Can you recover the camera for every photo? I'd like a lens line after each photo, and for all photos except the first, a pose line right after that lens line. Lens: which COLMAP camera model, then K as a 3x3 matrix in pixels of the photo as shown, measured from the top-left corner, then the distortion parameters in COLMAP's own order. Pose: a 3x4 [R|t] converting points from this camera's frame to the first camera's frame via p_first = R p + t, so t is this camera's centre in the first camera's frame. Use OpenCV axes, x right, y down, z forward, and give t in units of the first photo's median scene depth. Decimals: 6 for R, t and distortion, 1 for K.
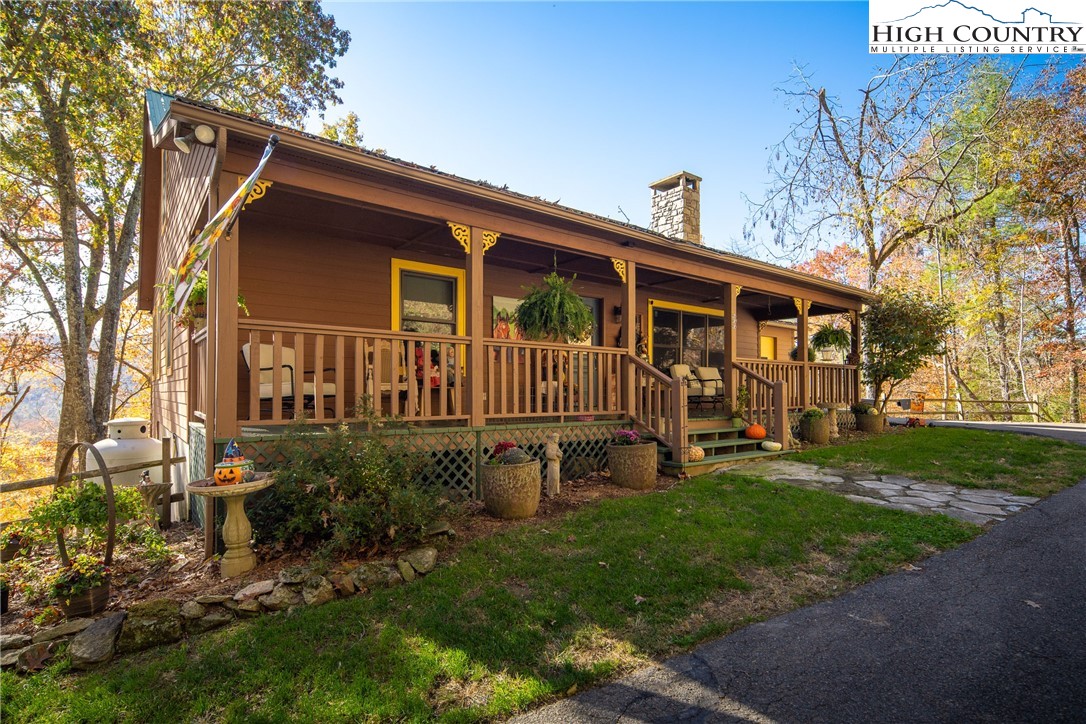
lens RADIAL K [[540.2, 0, 543.8], [0, 540.2, 378.3], [0, 0, 1]] dist [-0.000831, -0.000445]
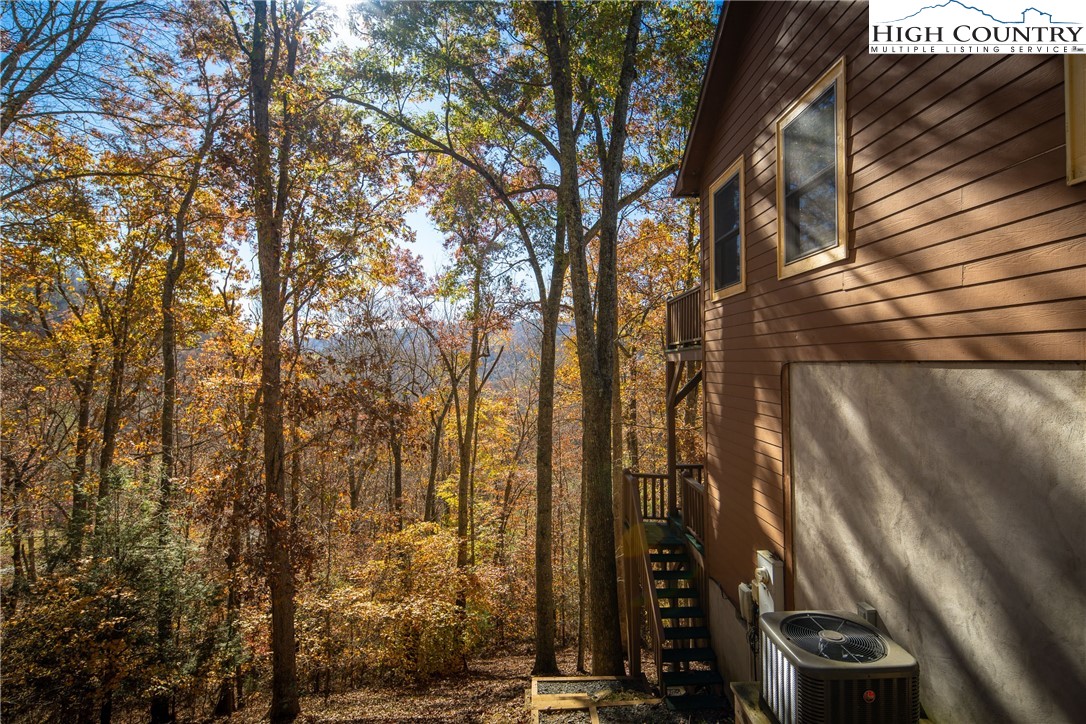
lens RADIAL K [[526.8, 0, 543.0], [0, 526.8, 362.0], [0, 0, 1]] dist [-0.000205, -0.000084]
pose [[0.800018, -0.001403, -0.599974, -0.352060], [0.015532, 0.999711, 0.018373, 0.038190], [0.599775, -0.024018, 0.799808, 0.282635]]
